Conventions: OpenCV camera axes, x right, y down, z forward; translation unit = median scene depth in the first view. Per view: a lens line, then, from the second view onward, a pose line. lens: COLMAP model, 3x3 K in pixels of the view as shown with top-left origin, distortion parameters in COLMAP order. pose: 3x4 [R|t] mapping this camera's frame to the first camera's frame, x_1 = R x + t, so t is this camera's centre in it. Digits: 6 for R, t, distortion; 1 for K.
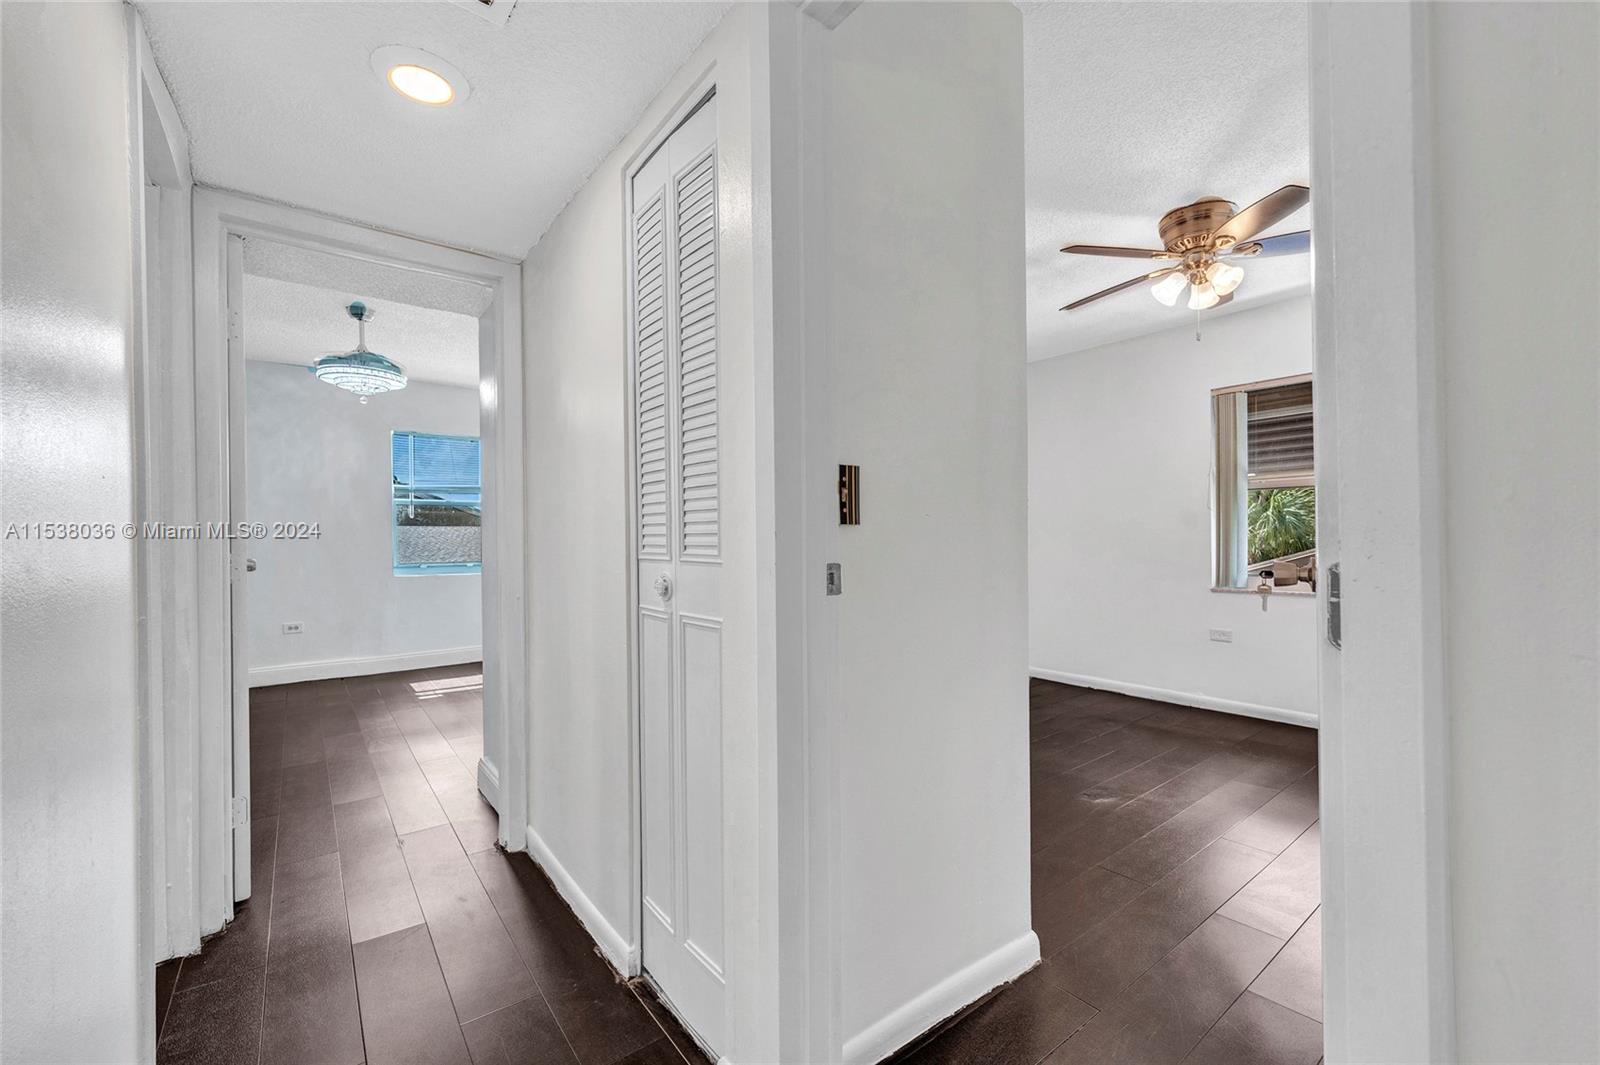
lens RADIAL K [[655.1, 0, 811.3], [0, 655.1, 543.7], [0, 0, 1]] dist [-0.001394, -0.007707]
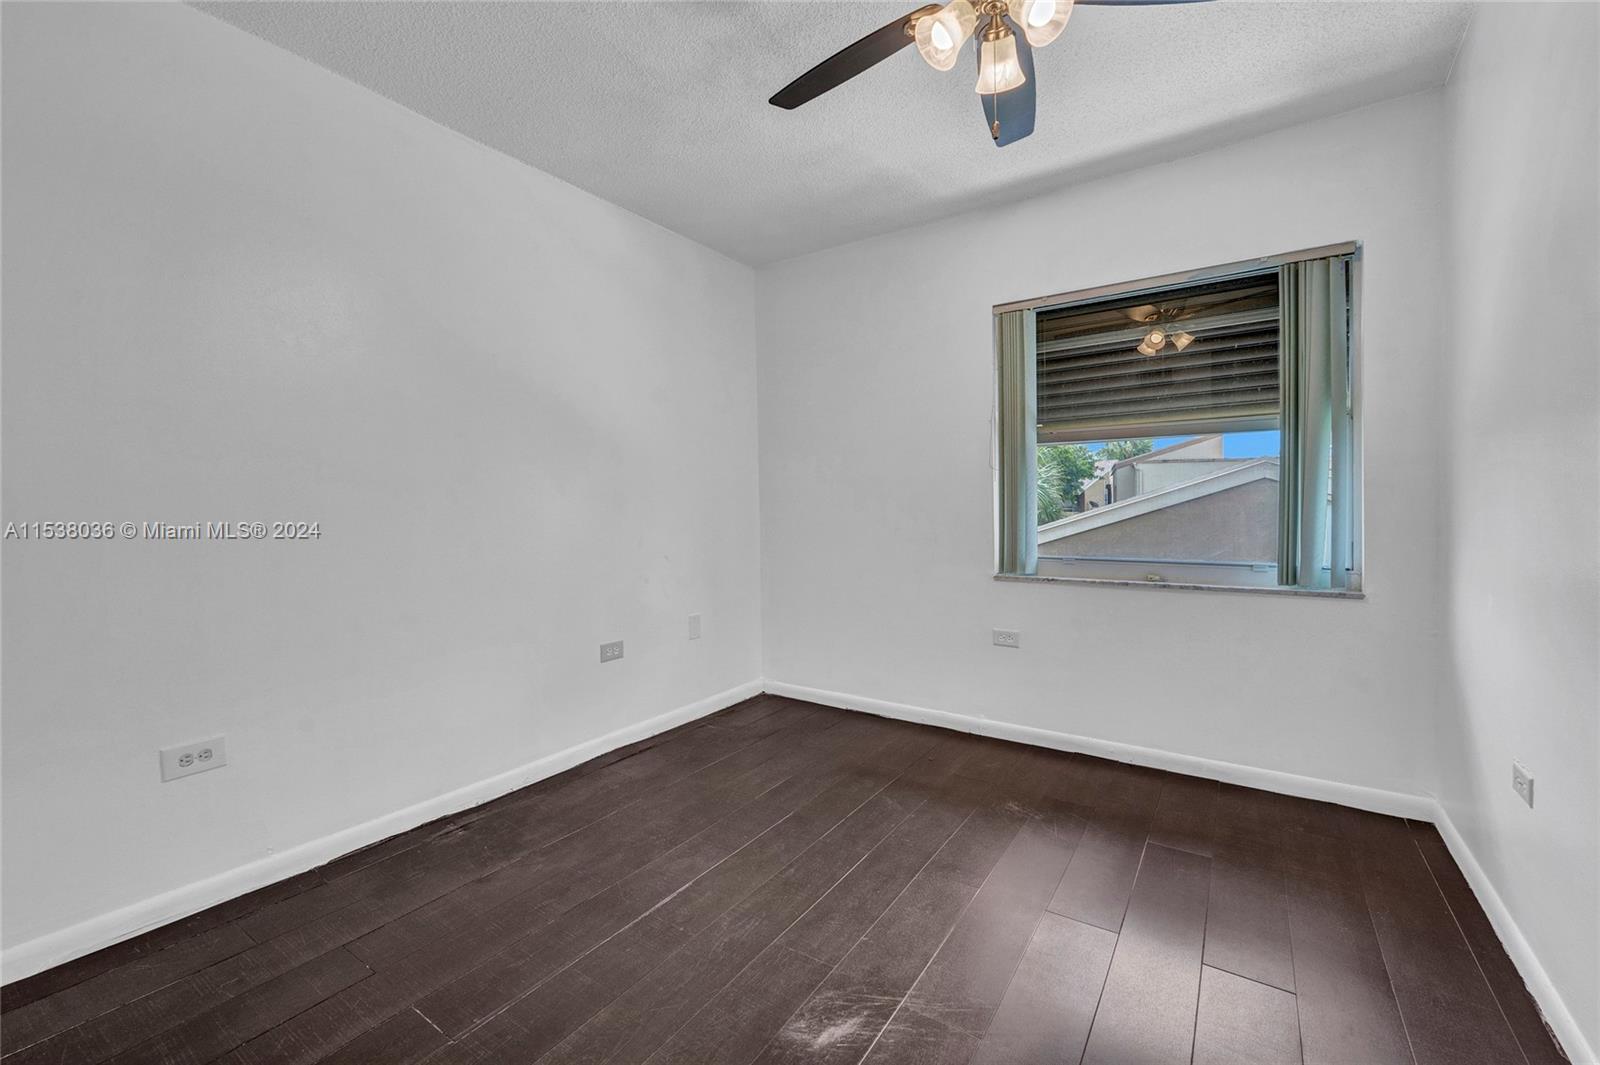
lens RADIAL K [[659.0, 0, 796.4], [0, 659.0, 528.4], [0, 0, 1]] dist [0.001380, -0.007017]
pose [[0.959488, -0.013431, 0.281429, 0.183521], [0.007971, 0.999757, 0.020539, -0.002896], [-0.281637, -0.017464, 0.959362, 0.343525]]
